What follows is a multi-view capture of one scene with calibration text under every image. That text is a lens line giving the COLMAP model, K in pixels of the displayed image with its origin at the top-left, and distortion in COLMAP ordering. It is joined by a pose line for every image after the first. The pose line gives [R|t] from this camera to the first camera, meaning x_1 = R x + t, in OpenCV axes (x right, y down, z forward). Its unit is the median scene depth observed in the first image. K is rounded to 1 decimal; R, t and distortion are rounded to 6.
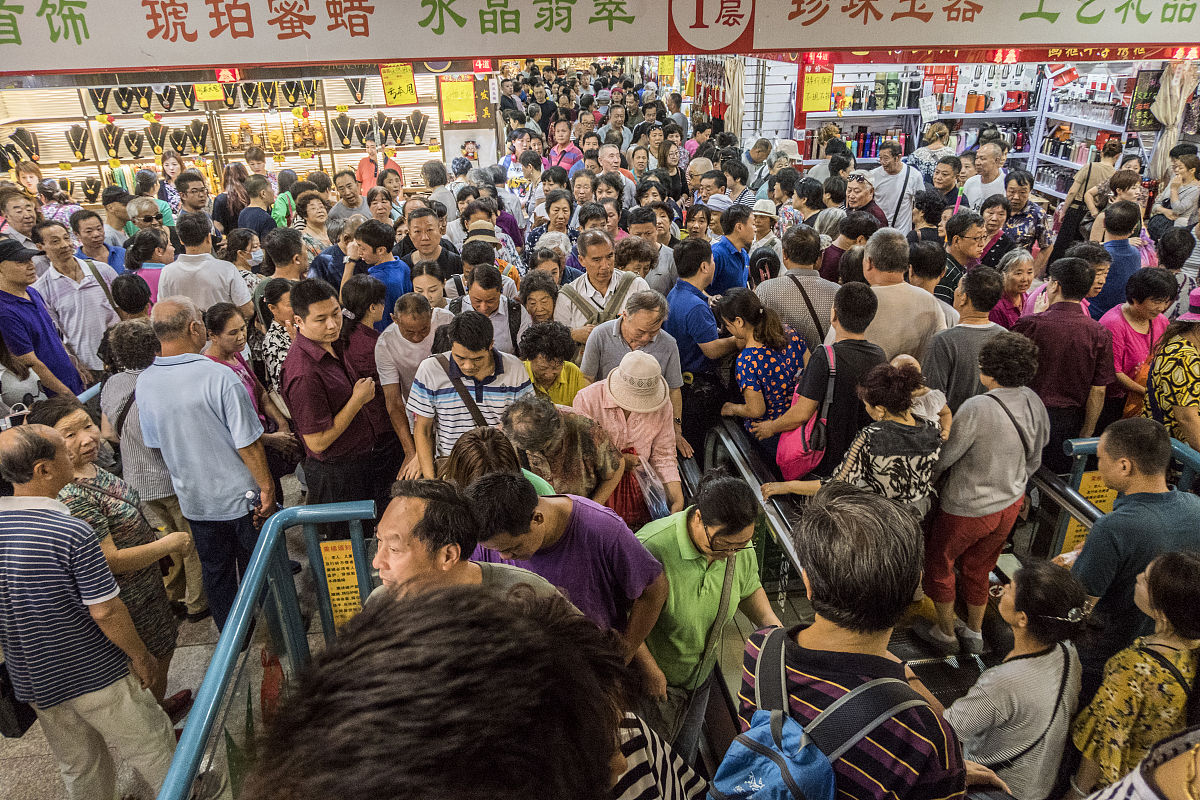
lens RADIAL K [[835.5, 0, 602.1], [0, 835.5, 399.4], [0, 0, 1]] dist [-0.026902, 0.007174]
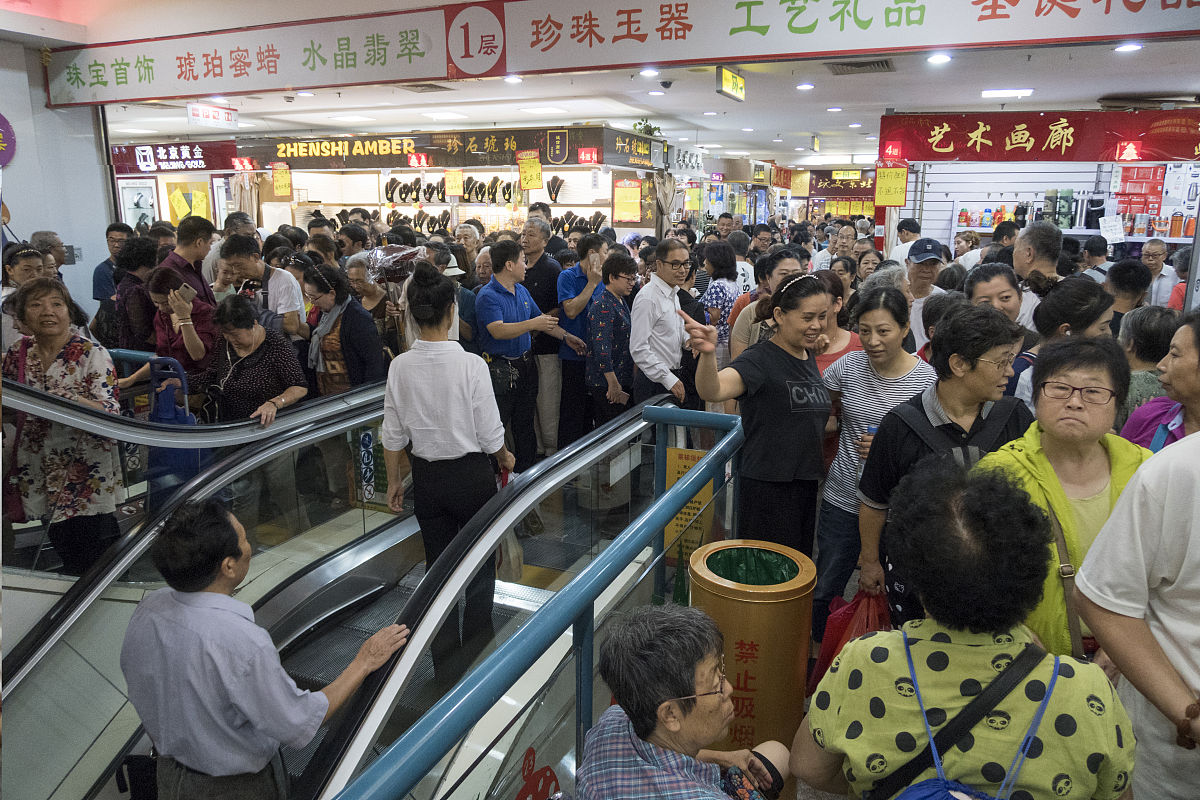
lens RADIAL K [[835.5, 0, 599.2], [0, 835.5, 400.2], [0, 0, 1]] dist [-0.026902, 0.007174]
pose [[0.845655, 0.141316, -0.514682, 1.002691], [-0.246703, 0.958610, -0.142144, 0.188443], [0.473292, 0.247178, 0.845516, 0.137492]]
